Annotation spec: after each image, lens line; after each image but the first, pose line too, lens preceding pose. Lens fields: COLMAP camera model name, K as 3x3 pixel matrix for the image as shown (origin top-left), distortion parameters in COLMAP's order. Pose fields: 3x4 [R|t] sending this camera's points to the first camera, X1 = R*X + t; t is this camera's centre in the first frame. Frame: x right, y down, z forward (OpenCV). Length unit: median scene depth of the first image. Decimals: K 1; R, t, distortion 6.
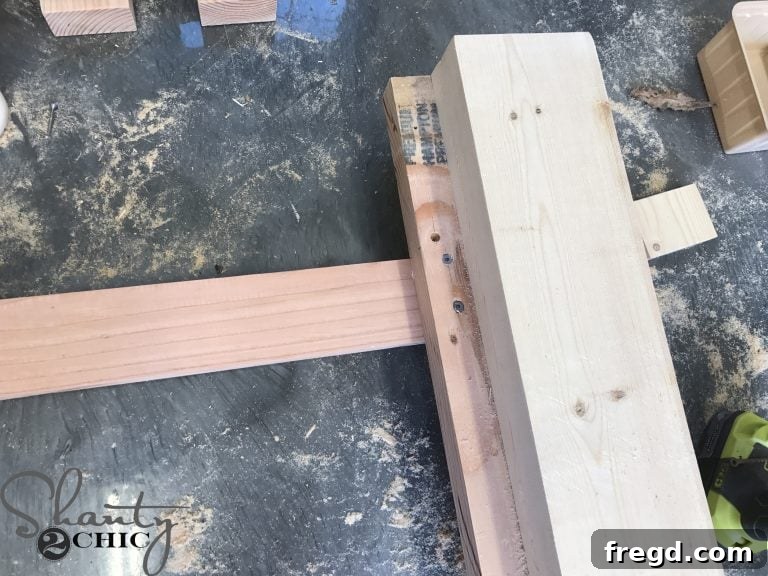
lens RADIAL K [[659.4, 0, 355.0], [0, 659.4, 287.5], [0, 0, 1]] dist [0.089387, -0.148654]
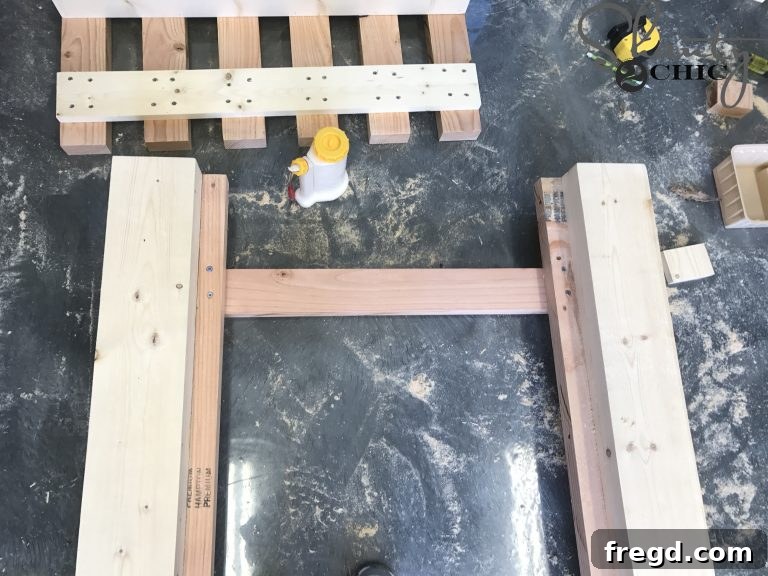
lens RADIAL K [[659.4, 0, 355.0], [0, 659.4, 287.5], [0, 0, 1]] dist [0.089387, -0.148654]
pose [[0.991901, 0.089293, -0.090326, -0.276391], [-0.093811, 0.994477, -0.047068, 0.152412], [0.085624, 0.055161, 0.994799, -0.971908]]
